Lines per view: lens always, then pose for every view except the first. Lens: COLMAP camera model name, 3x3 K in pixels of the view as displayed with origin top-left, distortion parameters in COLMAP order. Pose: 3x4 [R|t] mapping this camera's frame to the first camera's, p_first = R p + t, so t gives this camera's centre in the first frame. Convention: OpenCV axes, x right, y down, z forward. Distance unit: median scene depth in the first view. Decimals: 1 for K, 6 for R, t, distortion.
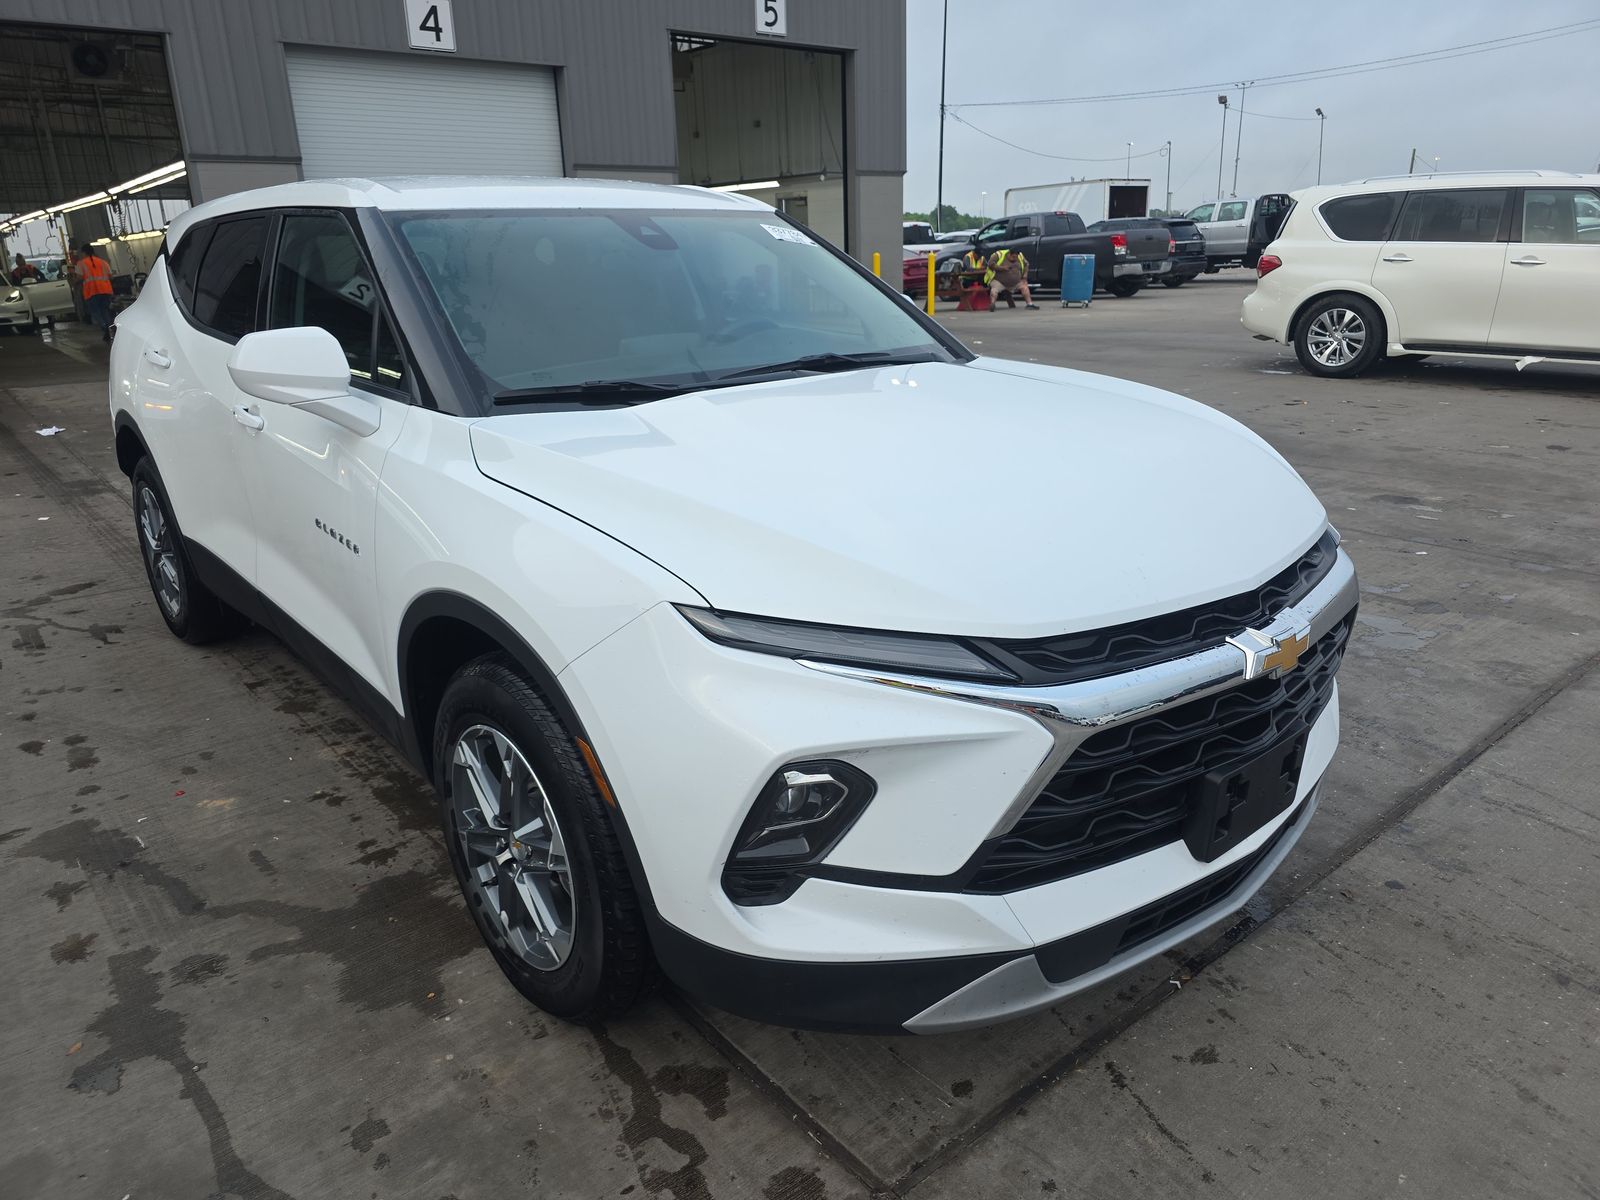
lens RADIAL K [[1088.3, 0, 800.0], [0, 1088.3, 600.0], [0, 0, 1]] dist [0.025762, -0.025948]
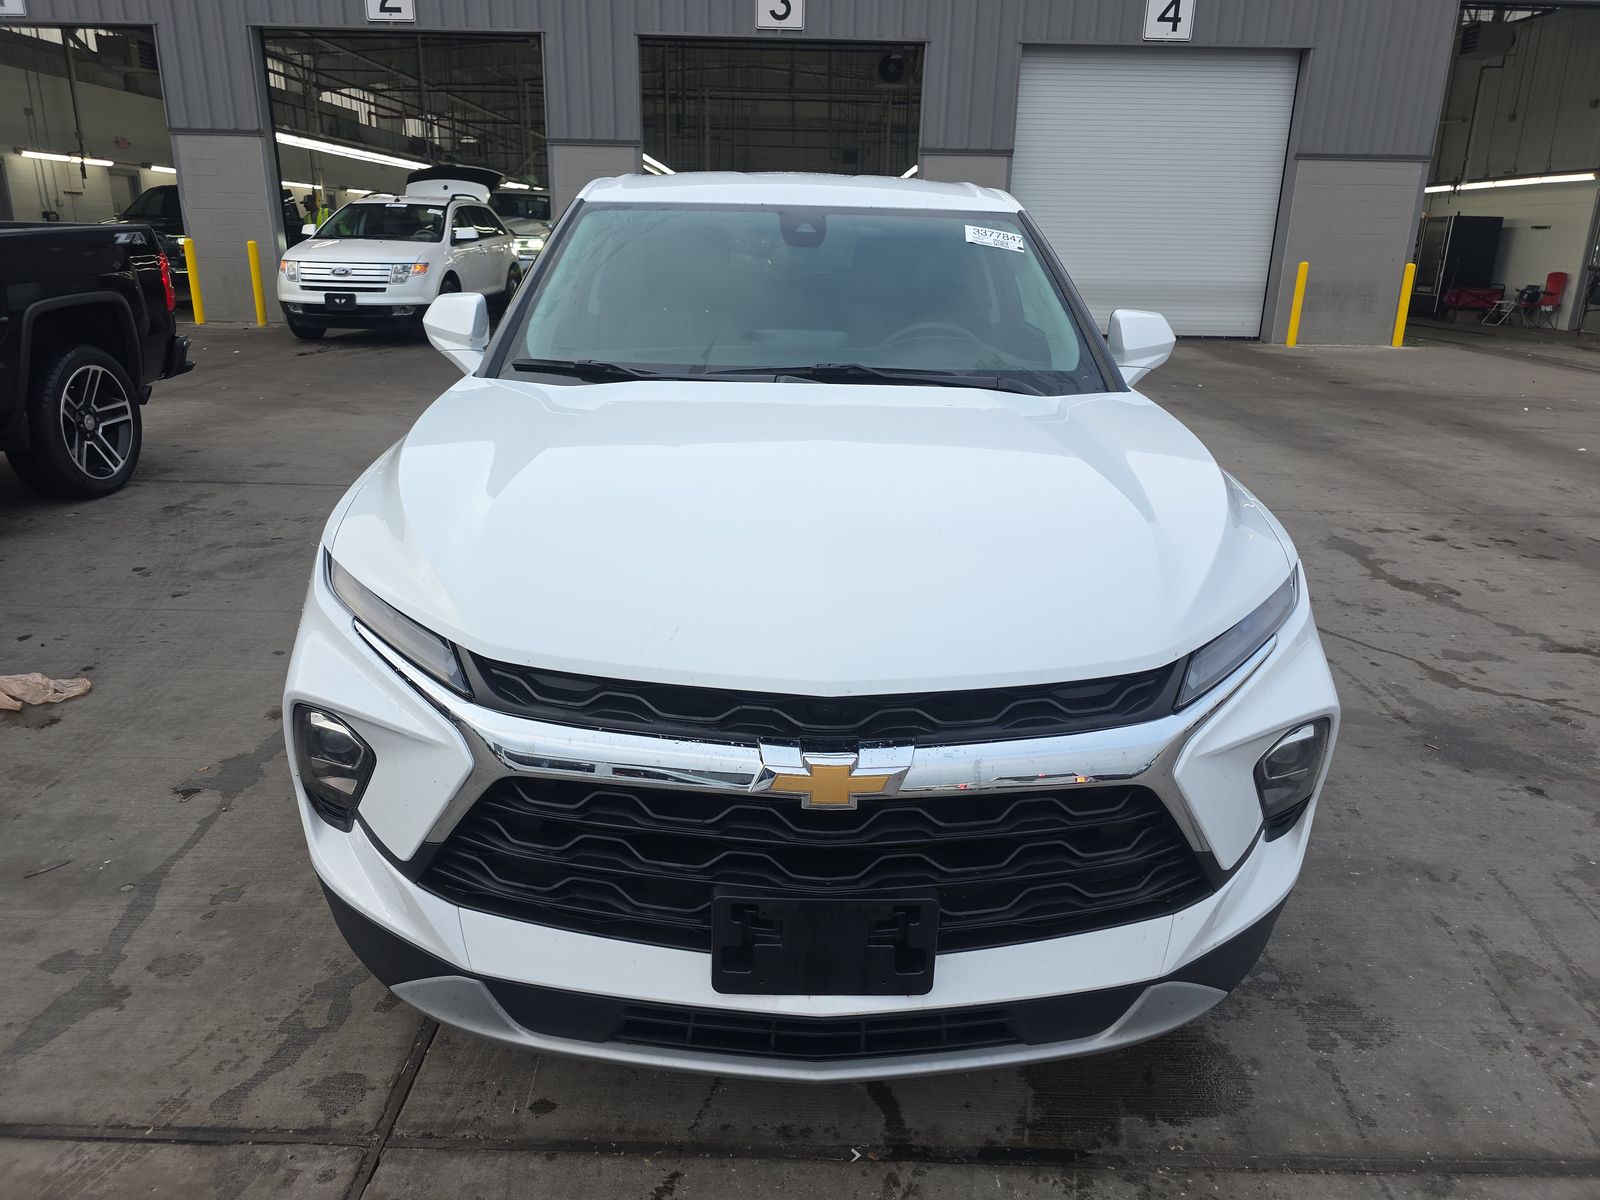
lens RADIAL K [[1082.0, 0, 802.4], [0, 1082.0, 579.1], [0, 0, 1]] dist [0.046200, -0.050237]
pose [[0.762281, 0.232882, -0.603899, 0.609247], [-0.236990, 0.968659, 0.074401, -0.104797], [0.602299, 0.086404, 0.793581, 0.243962]]
